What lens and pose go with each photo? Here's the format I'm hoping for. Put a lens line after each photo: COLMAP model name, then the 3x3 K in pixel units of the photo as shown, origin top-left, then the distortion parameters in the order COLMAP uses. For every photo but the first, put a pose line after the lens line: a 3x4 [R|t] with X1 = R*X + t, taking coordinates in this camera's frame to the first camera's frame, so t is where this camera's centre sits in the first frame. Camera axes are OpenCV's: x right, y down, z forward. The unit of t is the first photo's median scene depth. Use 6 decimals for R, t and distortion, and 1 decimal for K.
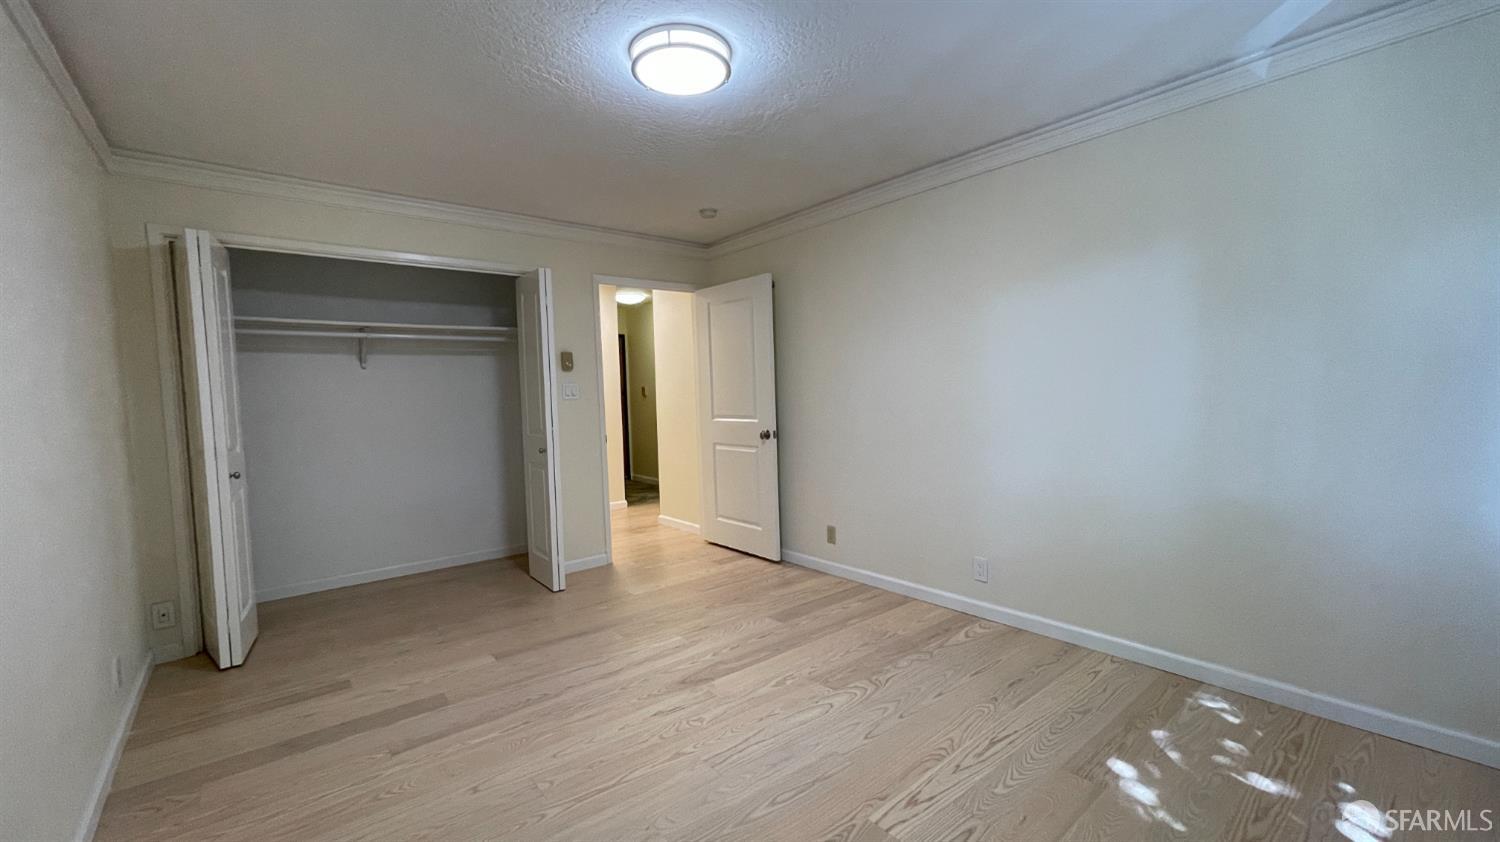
lens RADIAL K [[605.7, 0, 745.2], [0, 605.7, 426.4], [0, 0, 1]] dist [-0.002548, 0.000956]
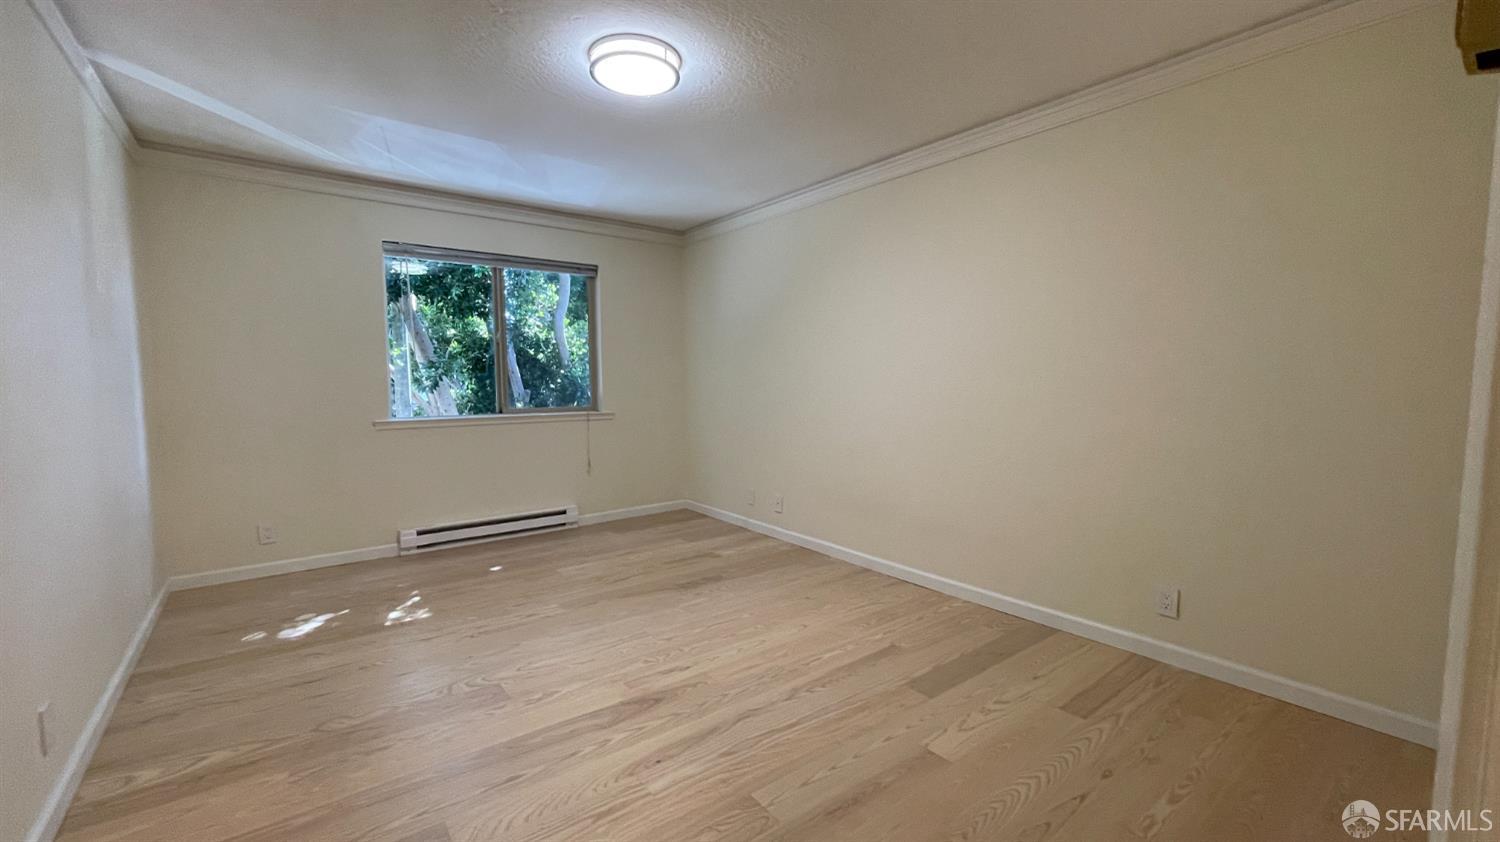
lens RADIAL K [[605.7, 0, 749.7], [0, 605.7, 423.2], [0, 0, 1]] dist [-0.002548, 0.000956]
pose [[-0.999479, 0.025028, 0.020397, -0.244560], [0.027674, 0.989489, 0.141936, -0.079821], [-0.016630, 0.142427, -0.989666, 1.678959]]
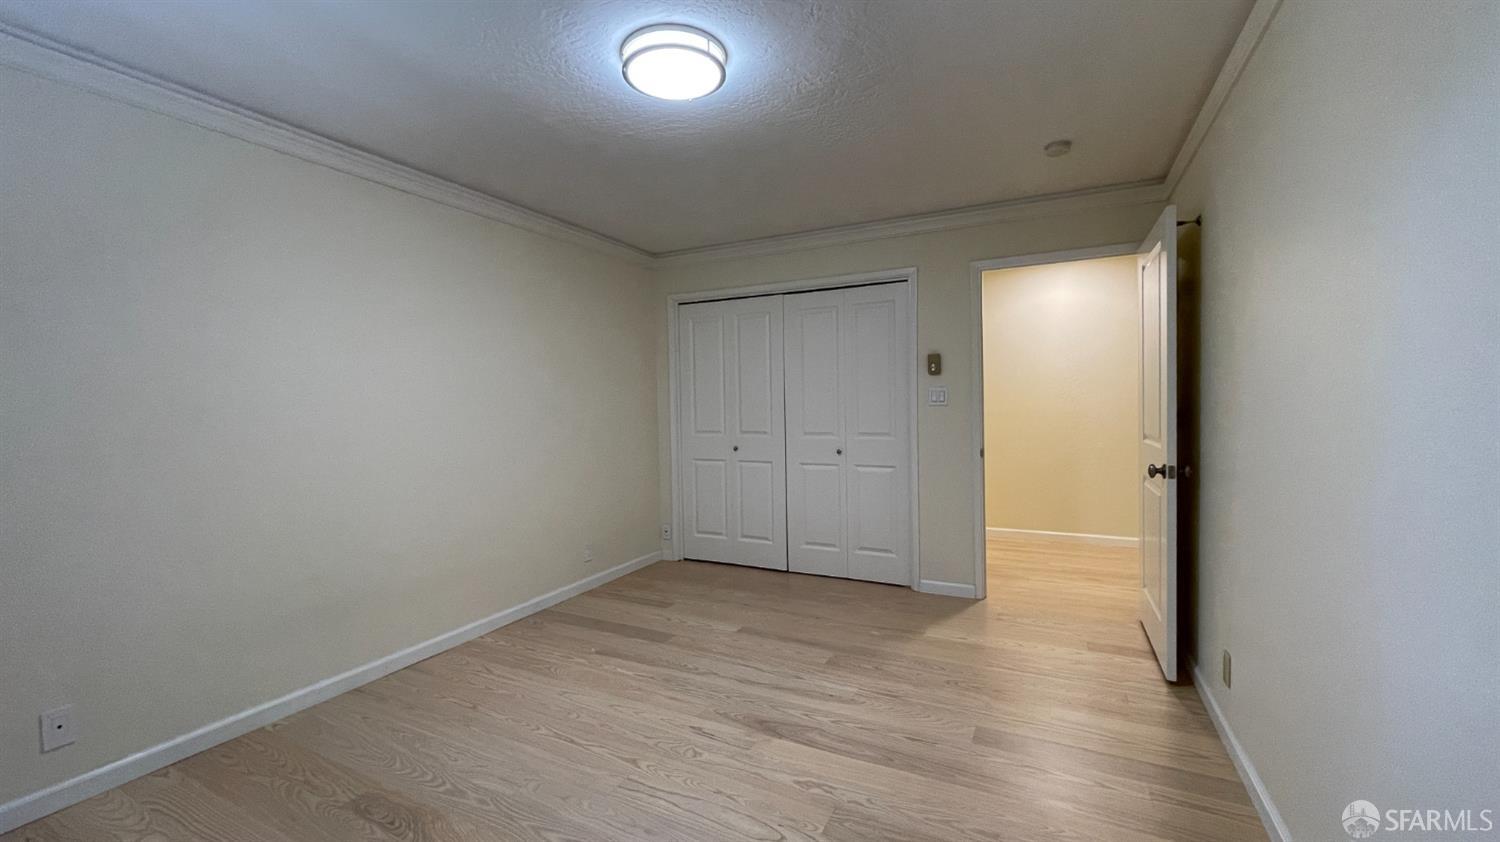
lens RADIAL K [[605.7, 0, 749.2], [0, 605.7, 420.4], [0, 0, 1]] dist [-0.002548, 0.000956]
pose [[0.403607, 0.046946, -0.913727, 0.657568], [-0.048261, 0.998385, 0.029979, -0.054326], [0.913659, 0.031997, 0.405221, 0.560228]]
